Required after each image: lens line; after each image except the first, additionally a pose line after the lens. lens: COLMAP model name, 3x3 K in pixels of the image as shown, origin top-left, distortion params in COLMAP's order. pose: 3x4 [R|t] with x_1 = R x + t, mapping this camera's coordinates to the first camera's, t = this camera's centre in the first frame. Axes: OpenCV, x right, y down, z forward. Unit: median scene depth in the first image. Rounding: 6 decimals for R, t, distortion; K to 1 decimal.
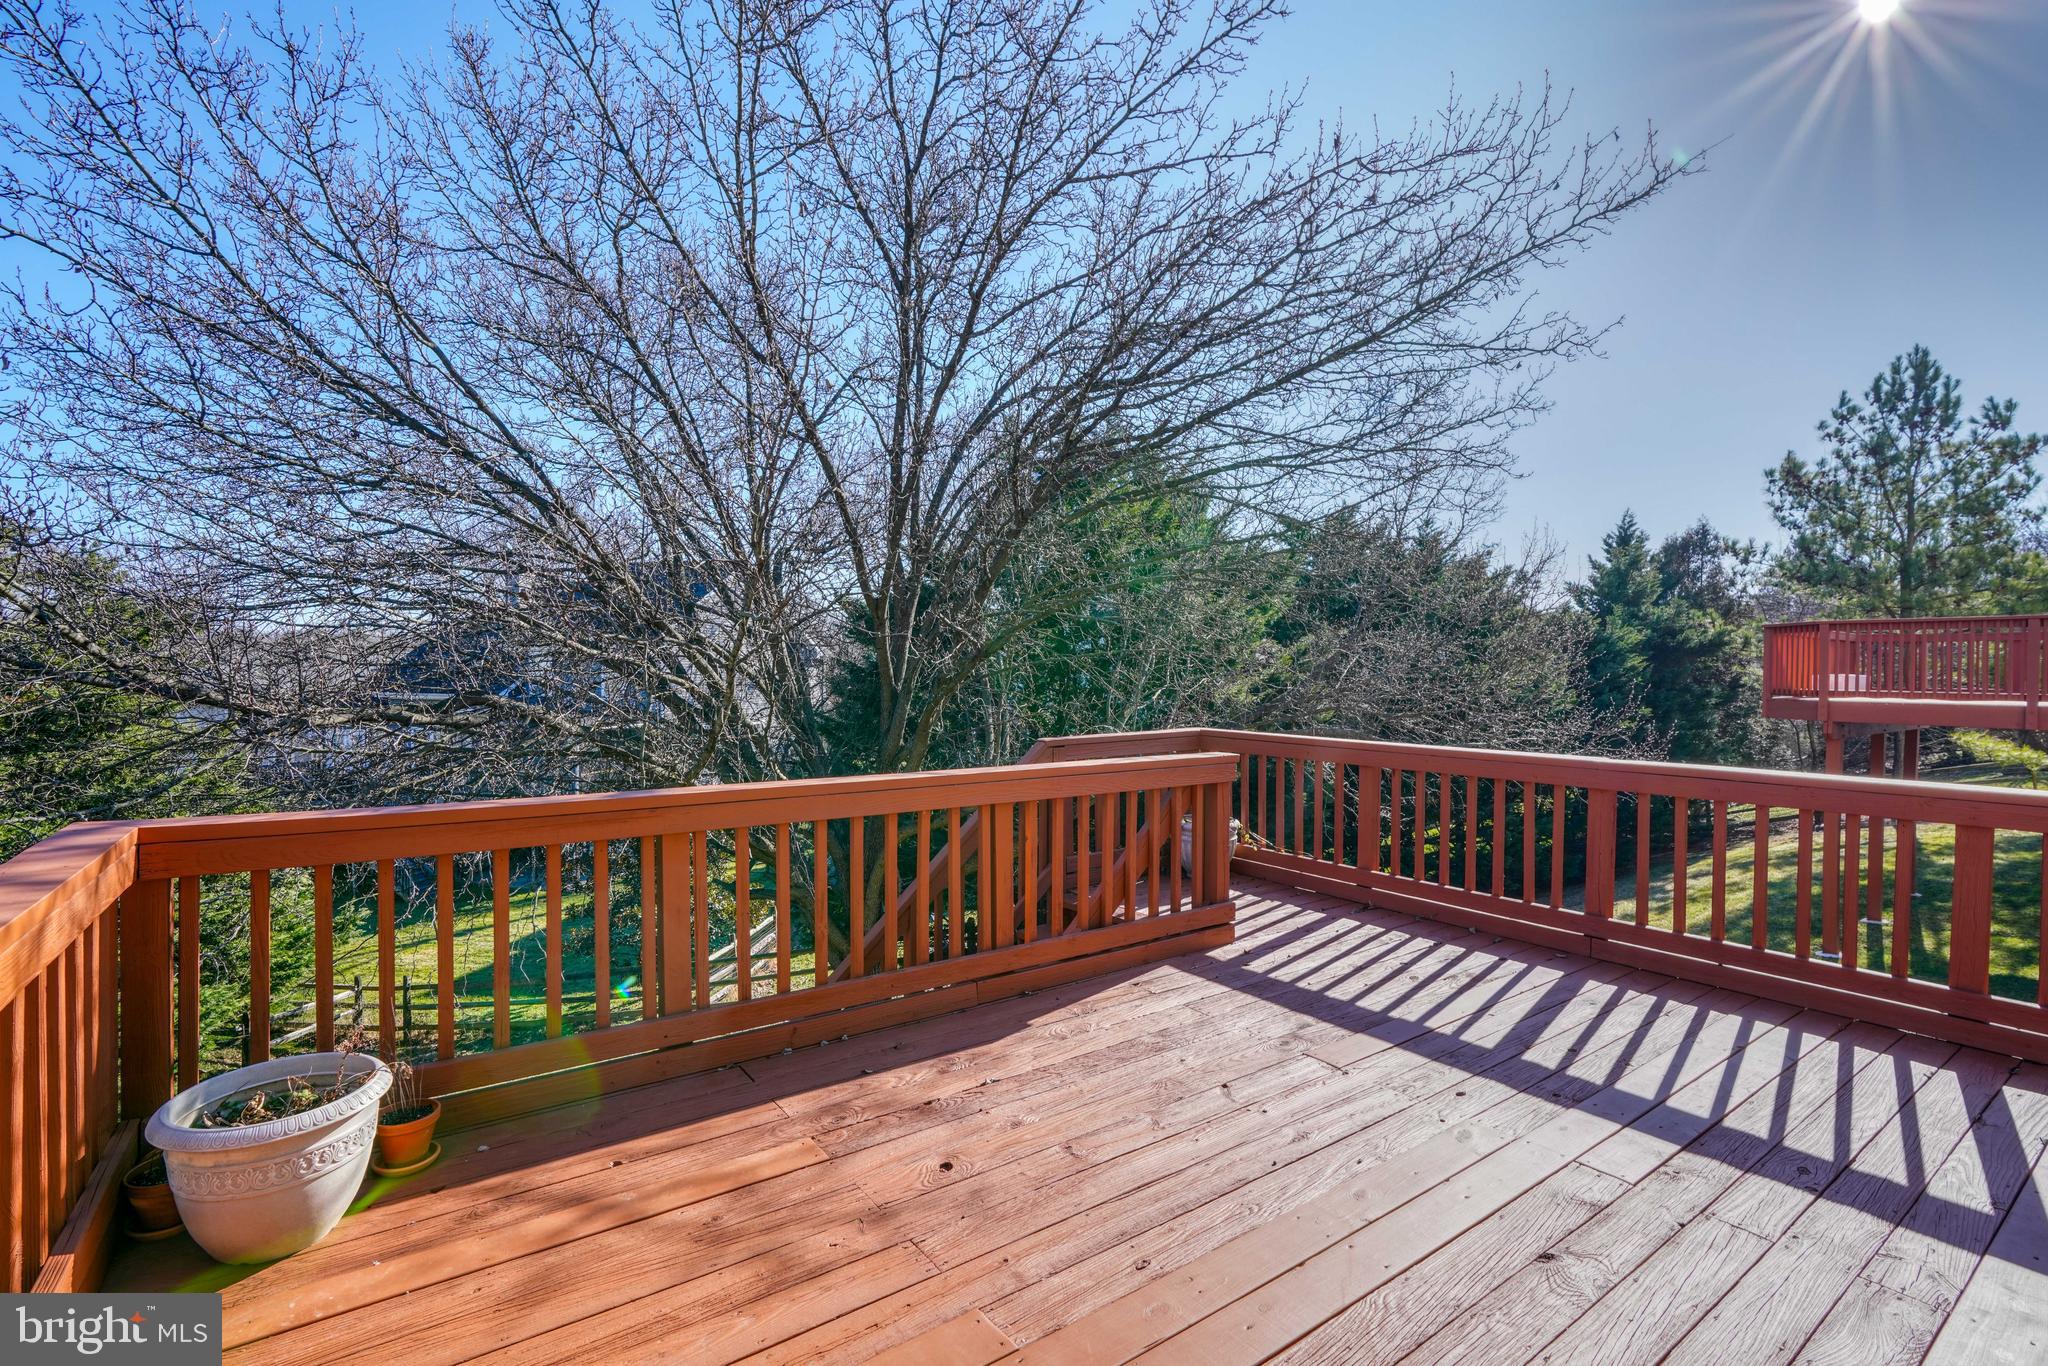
lens RADIAL K [[926.8, 0, 1017.2], [0, 926.8, 668.7], [0, 0, 1]] dist [-0.001158, 0.000473]
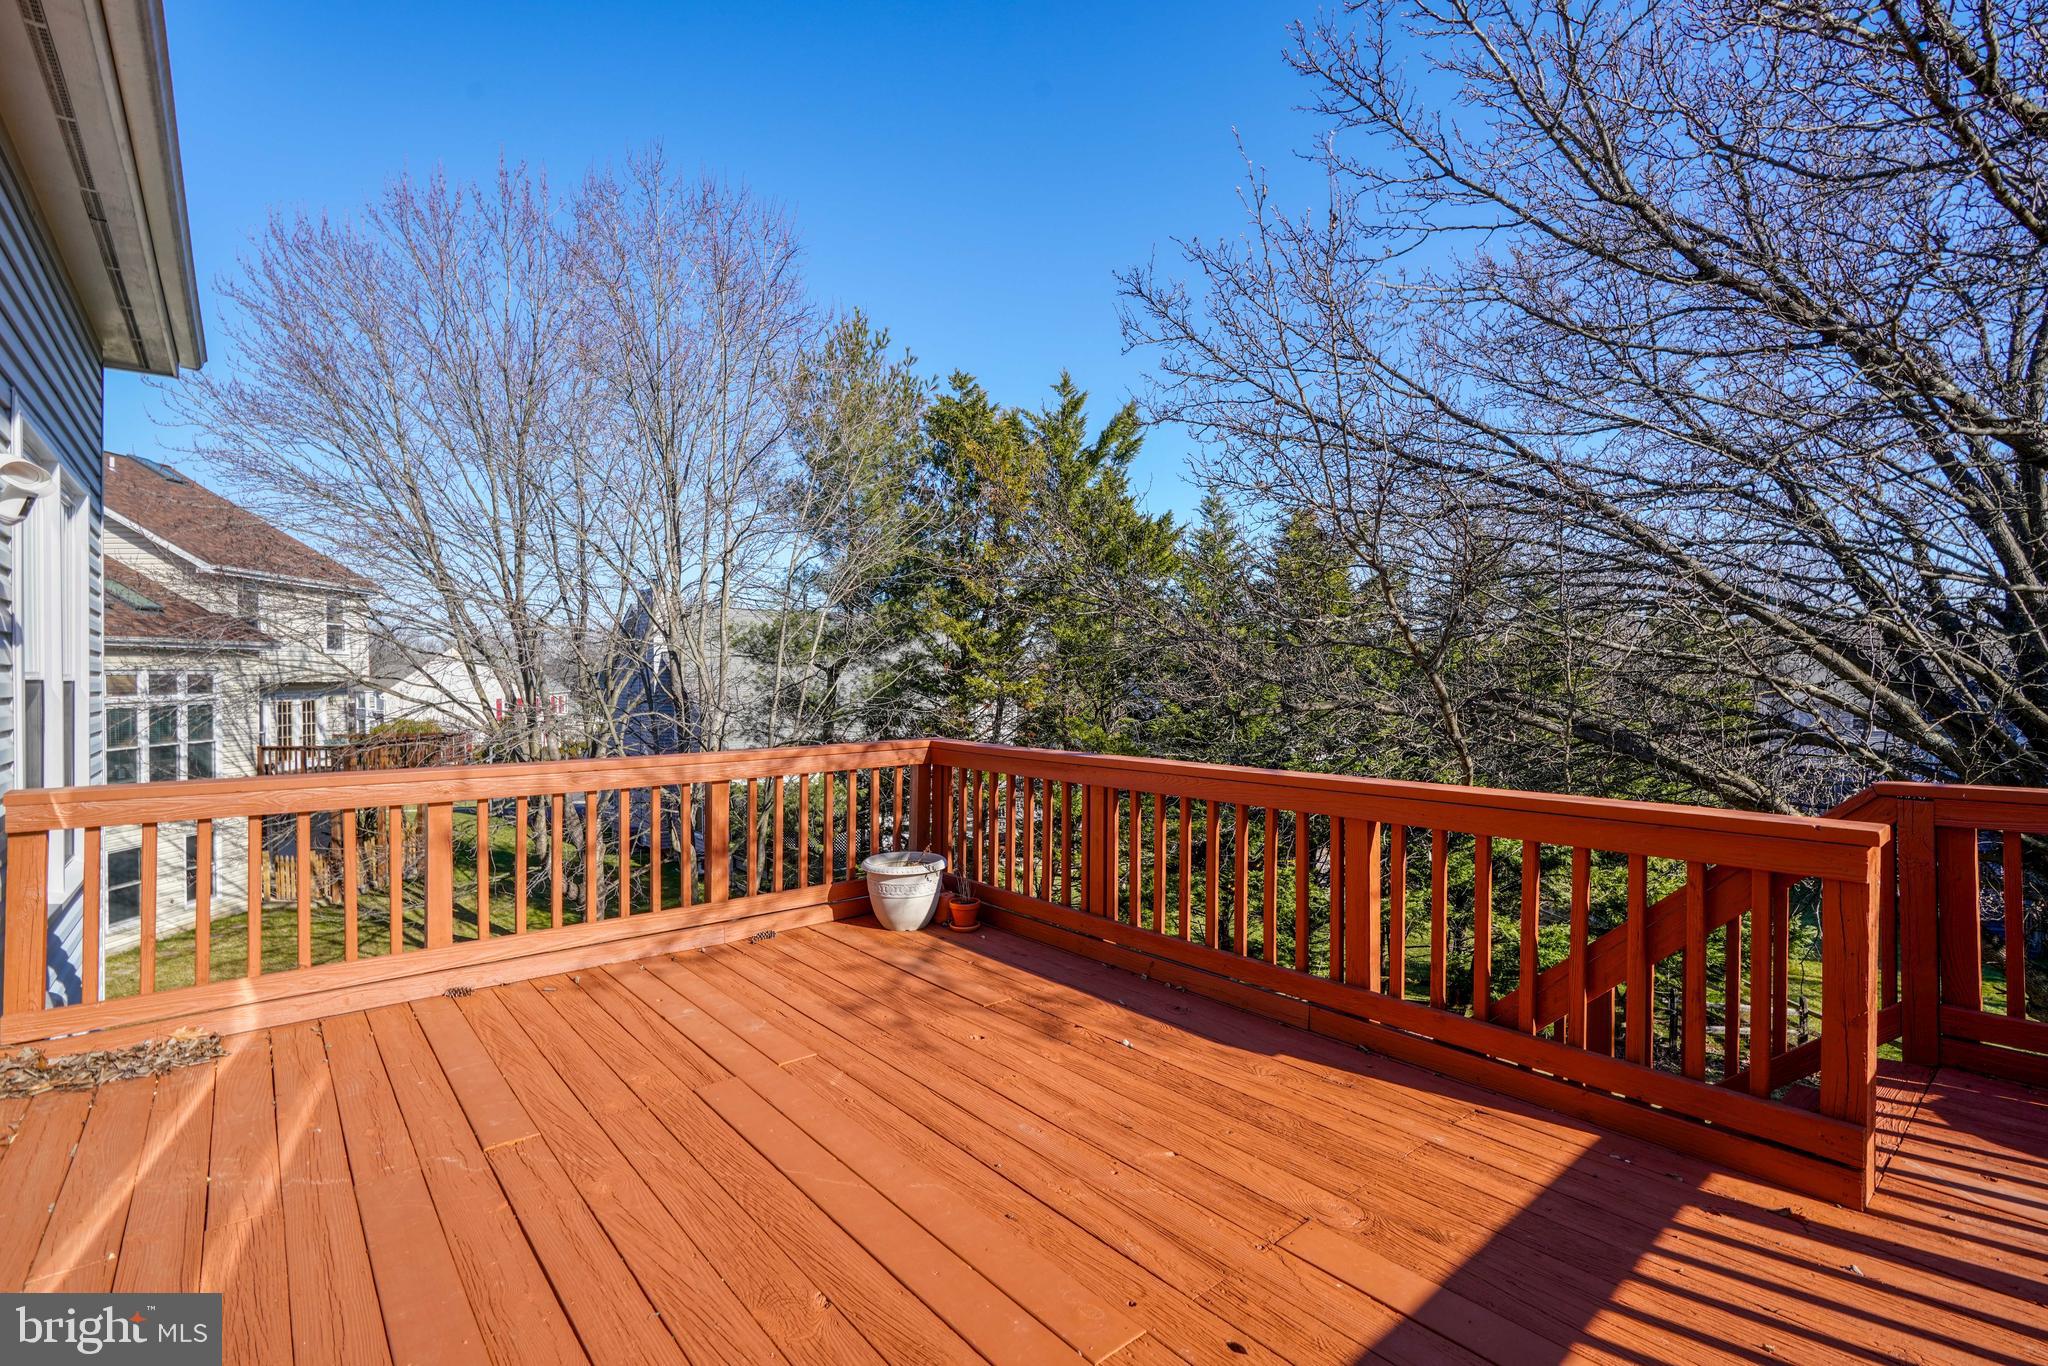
lens RADIAL K [[926.8, 0, 1017.2], [0, 926.8, 668.7], [0, 0, 1]] dist [-0.001158, 0.000473]
pose [[0.092101, -0.008444, -0.995714, 0.924454], [0.003878, 0.999960, -0.008121, 0.009528], [0.995742, -0.003114, 0.092130, 0.681994]]
